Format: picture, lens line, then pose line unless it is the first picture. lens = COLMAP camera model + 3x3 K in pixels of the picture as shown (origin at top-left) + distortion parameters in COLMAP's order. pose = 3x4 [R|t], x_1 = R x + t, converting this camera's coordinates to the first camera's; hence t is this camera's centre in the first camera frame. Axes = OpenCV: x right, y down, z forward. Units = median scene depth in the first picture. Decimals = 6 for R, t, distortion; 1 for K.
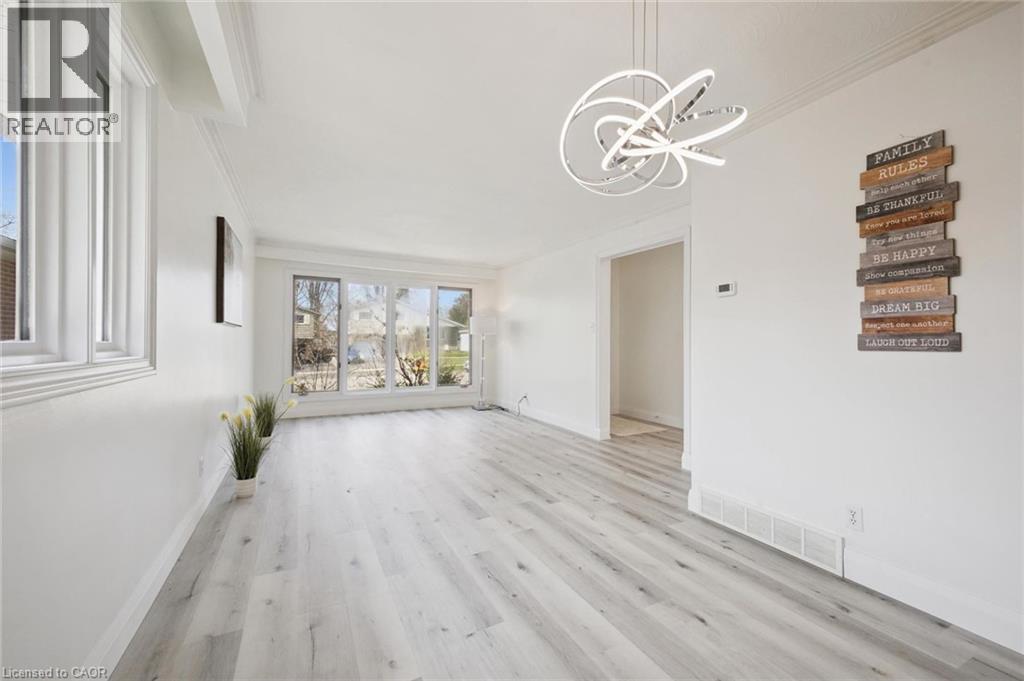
lens RADIAL K [[403.0, 0, 515.3], [0, 403.0, 340.3], [0, 0, 1]] dist [-0.002980, -0.000257]
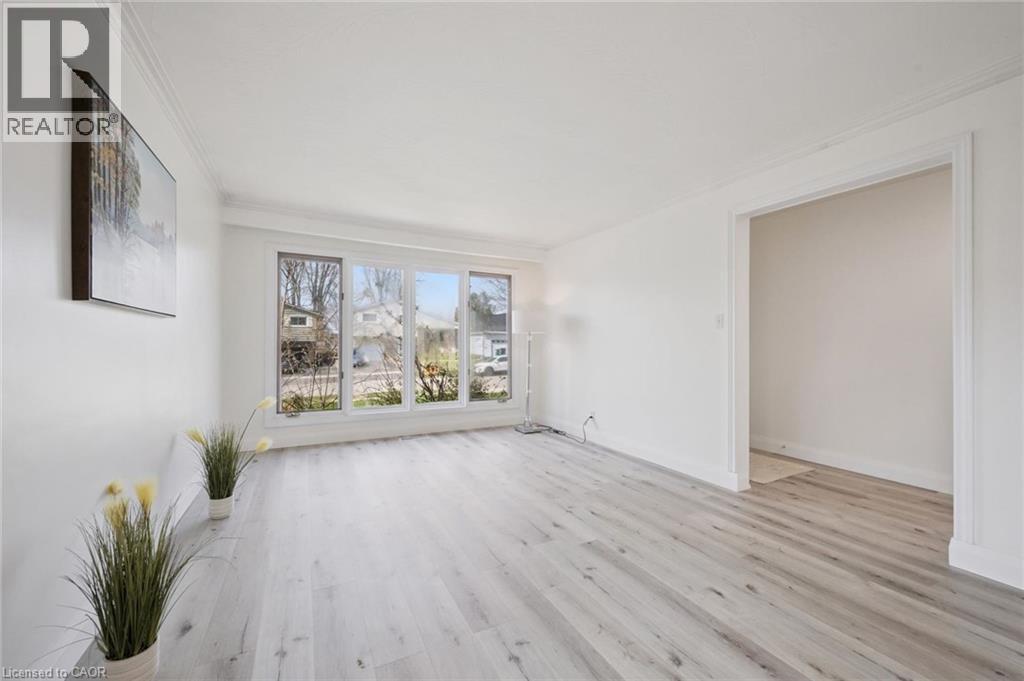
lens RADIAL K [[403.0, 0, 515.3], [0, 403.0, 340.3], [0, 0, 1]] dist [-0.002980, -0.000257]
pose [[0.999973, -0.002784, -0.006869, -0.111680], [0.002743, 0.999979, -0.005908, 0.002965], [0.006885, 0.005889, 0.999959, 0.258569]]
